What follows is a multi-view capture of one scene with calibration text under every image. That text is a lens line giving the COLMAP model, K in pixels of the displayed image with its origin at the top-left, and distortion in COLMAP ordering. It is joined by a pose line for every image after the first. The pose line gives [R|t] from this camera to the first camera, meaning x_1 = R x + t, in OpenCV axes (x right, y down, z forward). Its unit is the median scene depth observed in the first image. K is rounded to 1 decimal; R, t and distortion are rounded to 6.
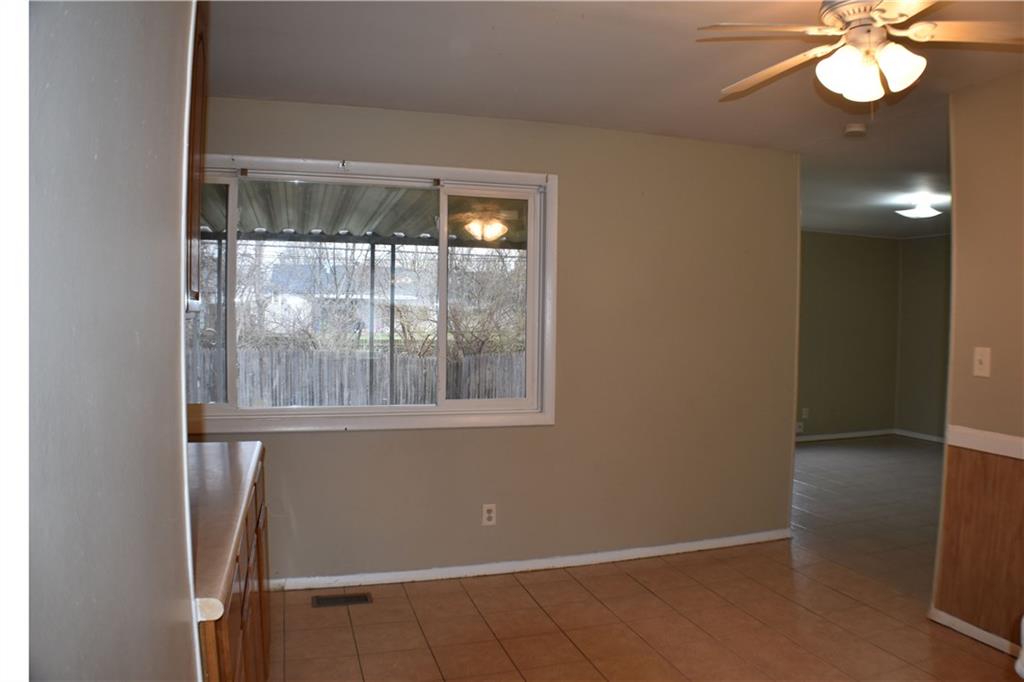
lens RADIAL K [[721.6, 0, 512.0], [0, 721.6, 341.0], [0, 0, 1]] dist [-0.003178, -0.000282]
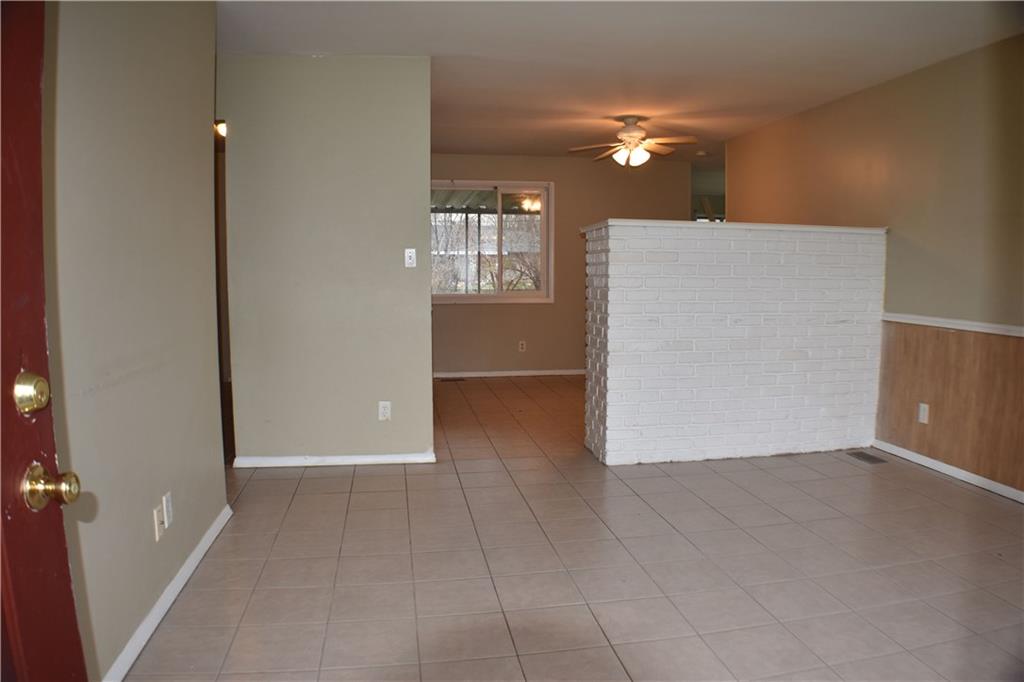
lens RADIAL K [[715.5, 0, 512.0], [0, 715.5, 341.0], [0, 0, 1]] dist [-0.002301, -0.000104]
pose [[0.991606, 0.003247, -0.129253, 0.124153], [0.004513, 0.998206, 0.059701, 0.060566], [0.129215, -0.059783, 0.989813, -0.633745]]
